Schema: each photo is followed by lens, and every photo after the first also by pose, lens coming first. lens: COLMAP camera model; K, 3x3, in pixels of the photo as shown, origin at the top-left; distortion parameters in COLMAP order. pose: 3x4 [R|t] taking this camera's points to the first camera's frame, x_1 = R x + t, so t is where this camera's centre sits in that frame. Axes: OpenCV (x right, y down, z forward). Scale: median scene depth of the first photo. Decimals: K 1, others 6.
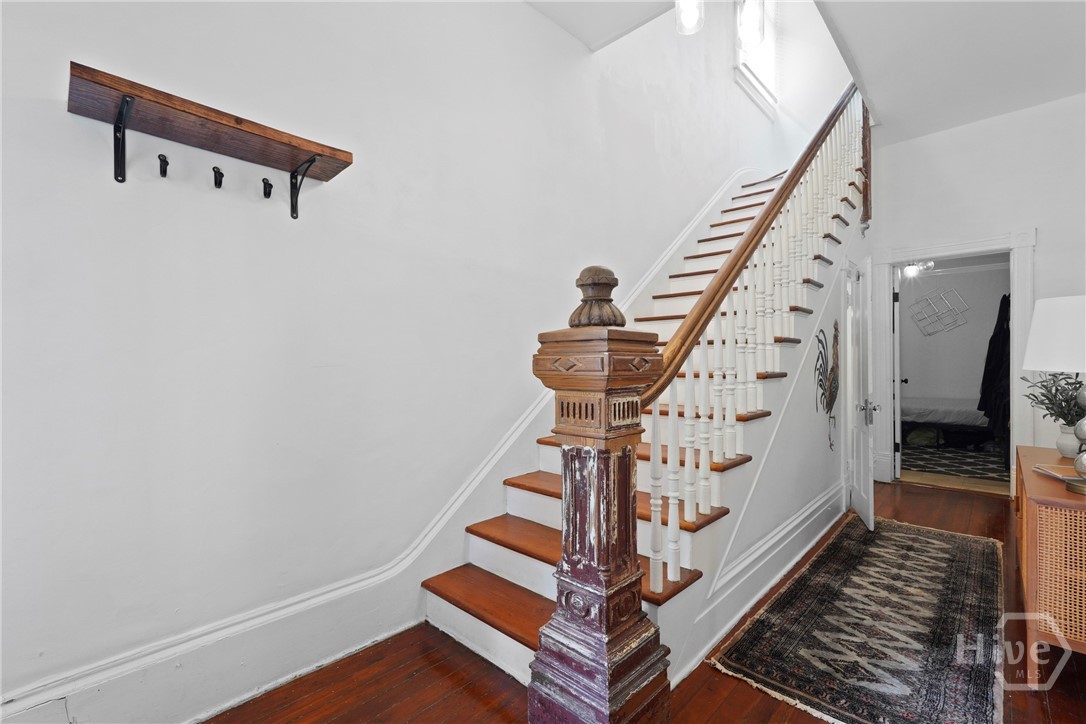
lens RADIAL K [[479.6, 0, 543.9], [0, 479.6, 363.9], [0, 0, 1]] dist [-0.012193, 0.003837]
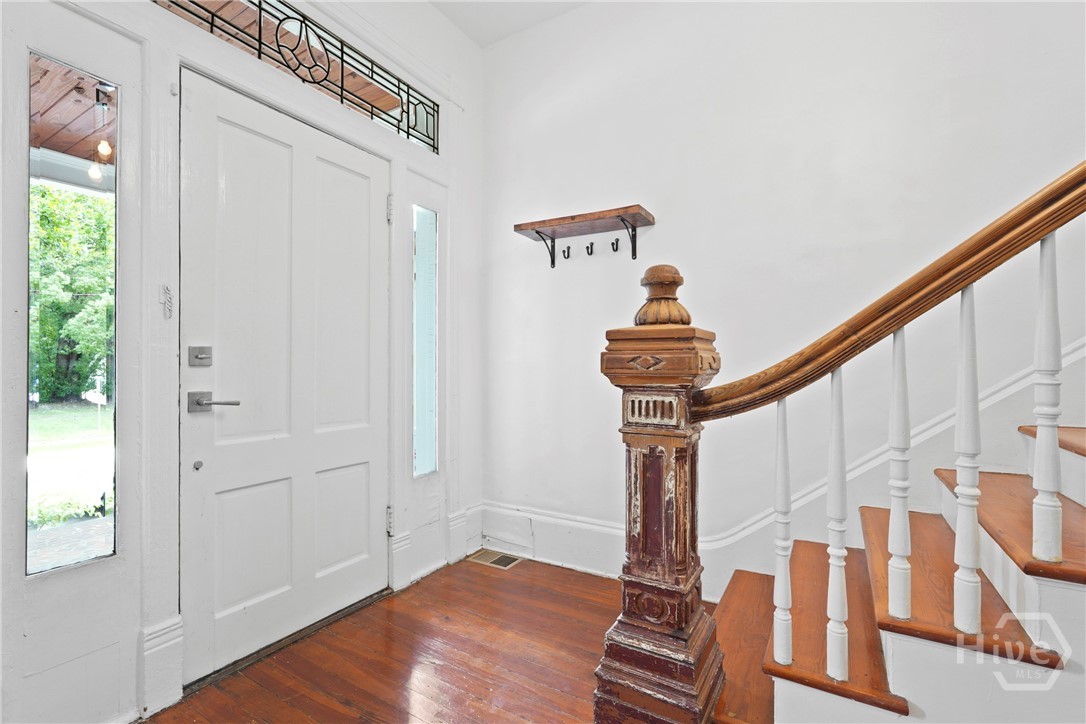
lens RADIAL K [[479.6, 0, 545.2], [0, 479.6, 361.6], [0, 0, 1]] dist [-0.012193, 0.003837]
pose [[0.238616, 0.000261, -0.971114, 1.077204], [-0.002572, 0.999997, -0.000363, -0.000264], [0.971110, 0.002584, 0.238616, 0.549476]]
